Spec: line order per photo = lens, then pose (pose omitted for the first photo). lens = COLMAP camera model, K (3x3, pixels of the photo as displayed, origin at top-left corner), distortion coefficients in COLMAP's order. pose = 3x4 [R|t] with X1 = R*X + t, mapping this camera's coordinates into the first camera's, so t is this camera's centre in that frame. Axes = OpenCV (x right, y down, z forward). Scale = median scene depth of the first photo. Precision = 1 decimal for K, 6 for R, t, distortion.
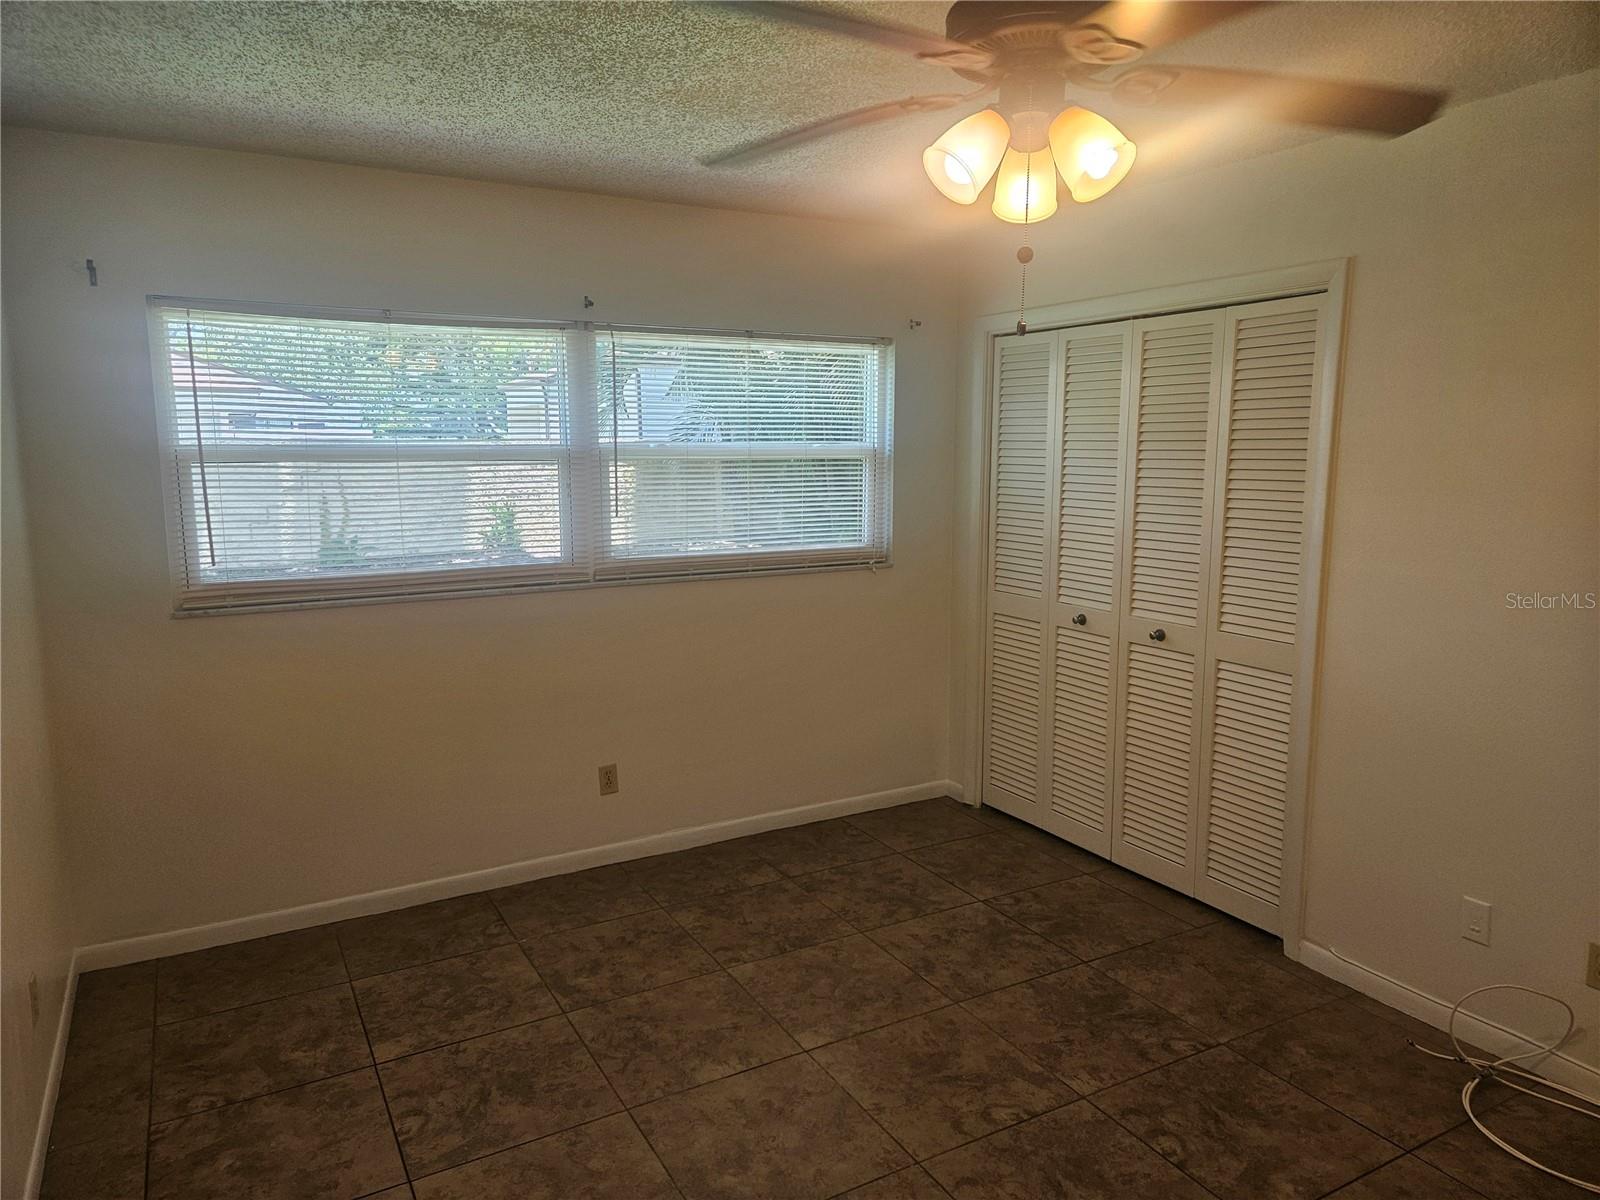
lens RADIAL K [[1081.6, 0, 801.2], [0, 1081.6, 601.3], [0, 0, 1]] dist [0.079241, -0.062210]
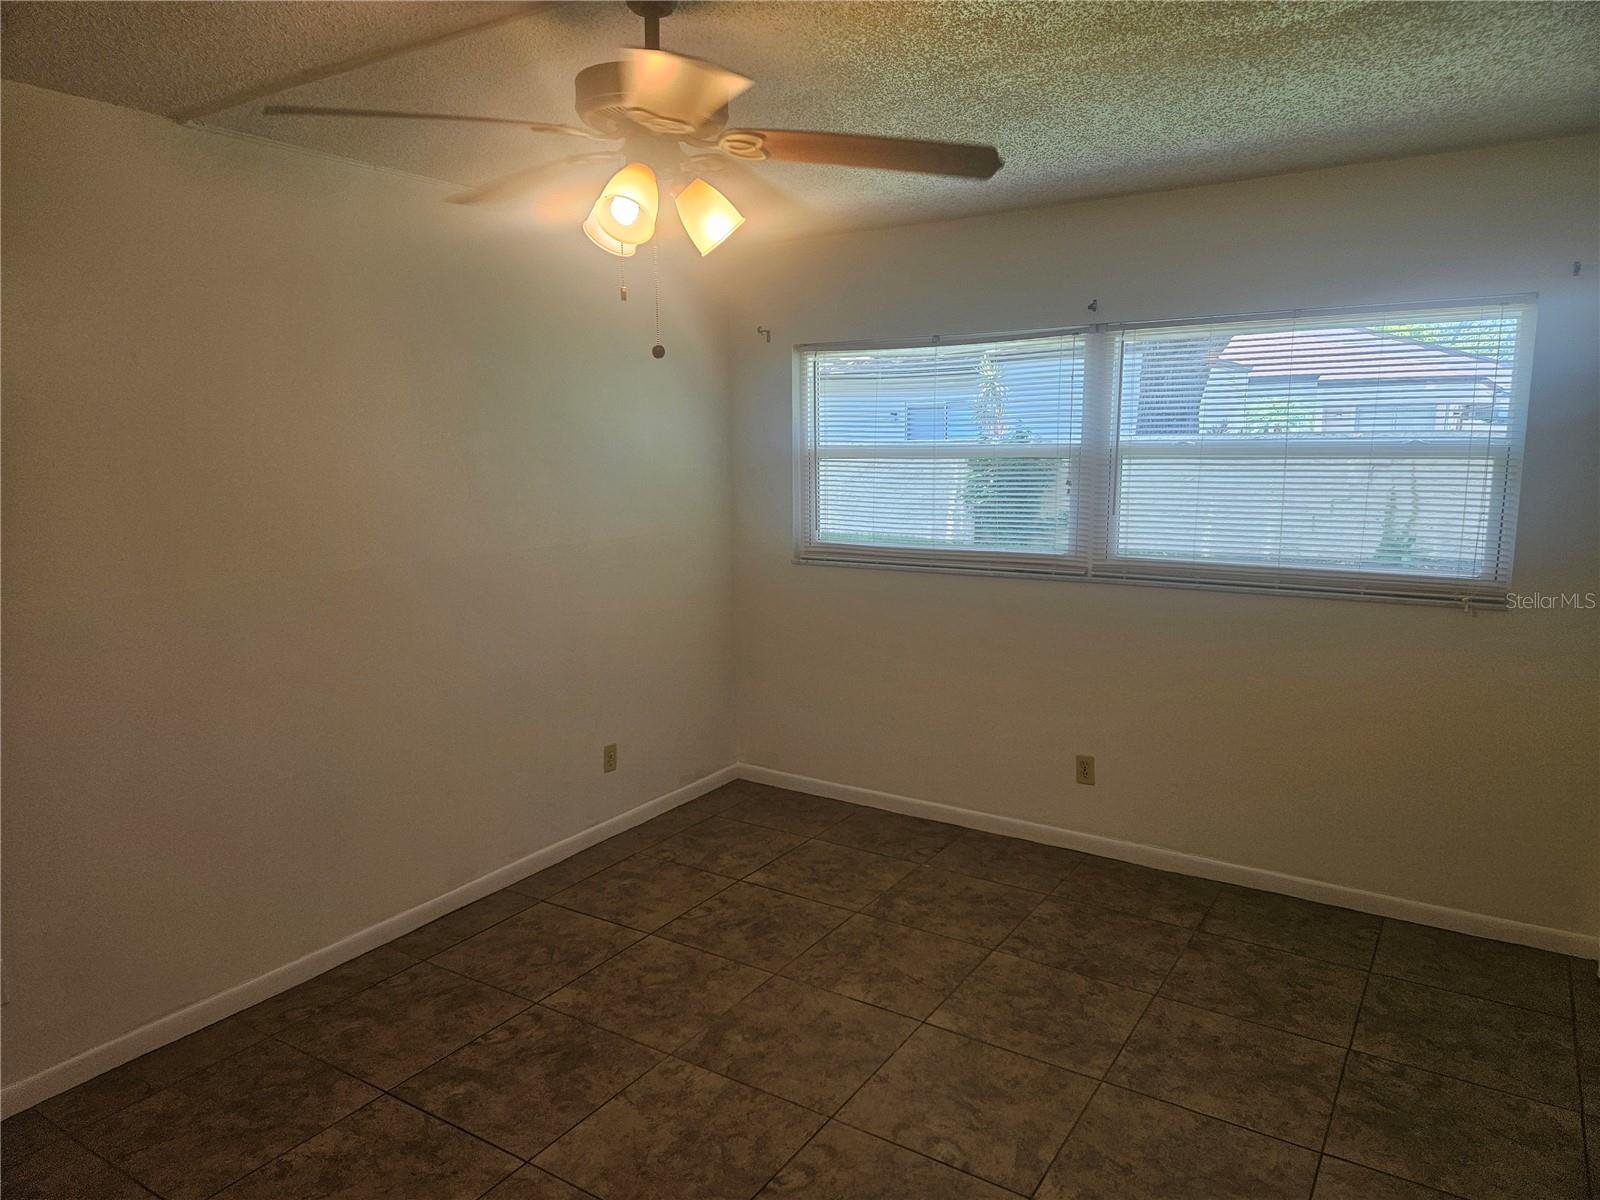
lens RADIAL K [[1081.6, 0, 783.1], [0, 1081.6, 611.8], [0, 0, 1]] dist [0.079241, -0.062210]
pose [[0.448253, 0.139453, -0.882962, 0.671027], [-0.125390, 0.987800, 0.092354, -0.049638], [0.885069, 0.069316, 0.460270, 0.300147]]
